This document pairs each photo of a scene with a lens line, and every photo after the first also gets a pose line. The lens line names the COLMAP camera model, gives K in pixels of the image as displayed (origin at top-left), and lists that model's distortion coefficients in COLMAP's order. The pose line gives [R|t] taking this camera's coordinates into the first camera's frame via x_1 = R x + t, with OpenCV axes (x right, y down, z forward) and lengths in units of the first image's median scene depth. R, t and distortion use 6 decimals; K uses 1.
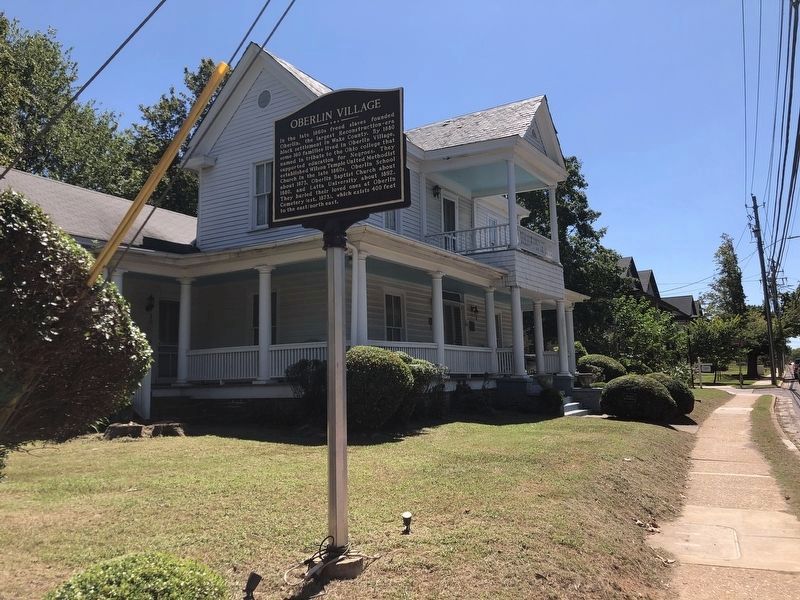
lens RADIAL K [[644.6, 0, 400.1], [0, 644.6, 271.4], [0, 0, 1]] dist [-0.003243, -0.003708]
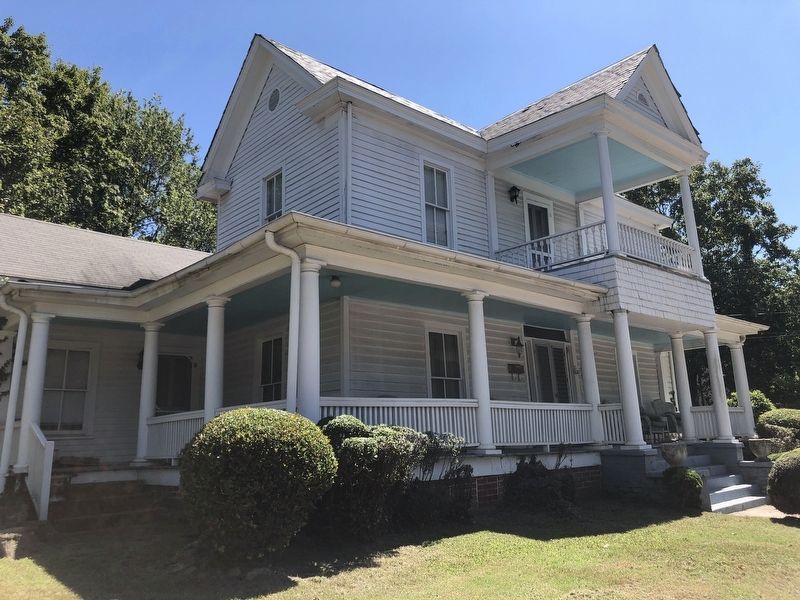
lens RADIAL K [[644.6, 0, 400.1], [0, 644.6, 271.4], [0, 0, 1]] dist [-0.003243, -0.003708]
pose [[0.958456, -0.082086, -0.273174, 0.148274], [0.057334, 0.993592, -0.097405, 0.035805], [0.279419, 0.077696, 0.957020, 0.292593]]
